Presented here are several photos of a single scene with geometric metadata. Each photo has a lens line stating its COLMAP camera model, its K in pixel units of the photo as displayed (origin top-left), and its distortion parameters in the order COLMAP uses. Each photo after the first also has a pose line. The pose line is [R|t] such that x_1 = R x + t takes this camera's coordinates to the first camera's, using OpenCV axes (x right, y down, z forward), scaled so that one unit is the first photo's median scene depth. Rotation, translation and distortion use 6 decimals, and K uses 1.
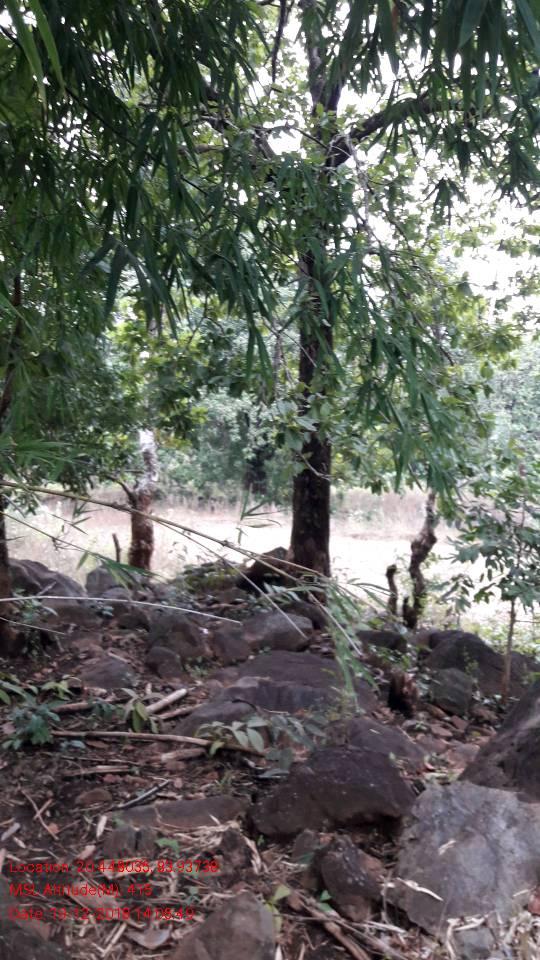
lens RADIAL K [[832.8, 0, 270.0], [0, 832.8, 480.0], [0, 0, 1]] dist [0.035938, -0.004022]
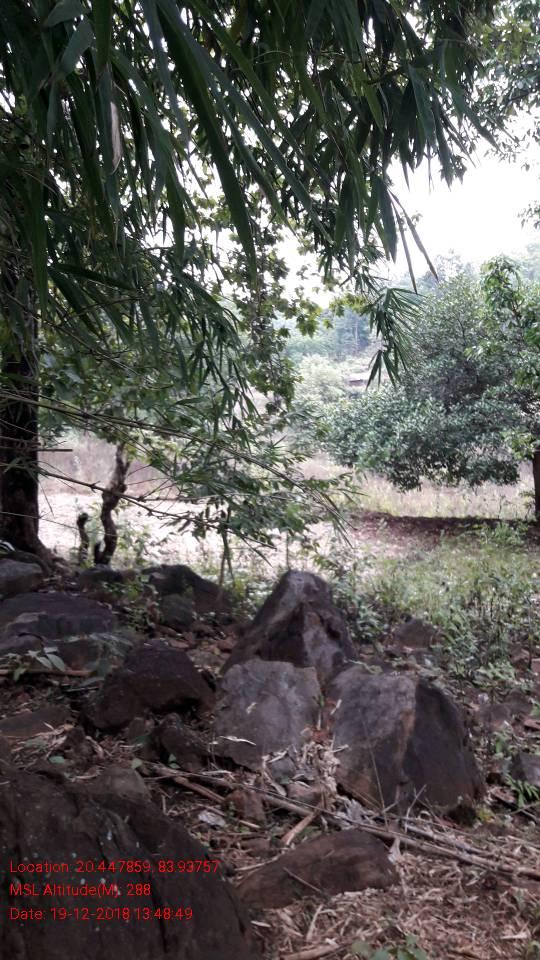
lens RADIAL K [[803.6, 0, 266.7], [0, 803.6, 484.5], [0, 0, 1]] dist [0.267116, -0.565542]
pose [[0.909218, -0.039174, 0.414472, -0.262127], [0.013858, 0.997859, 0.063913, 0.006027], [-0.416089, -0.052367, 0.907815, -0.141534]]
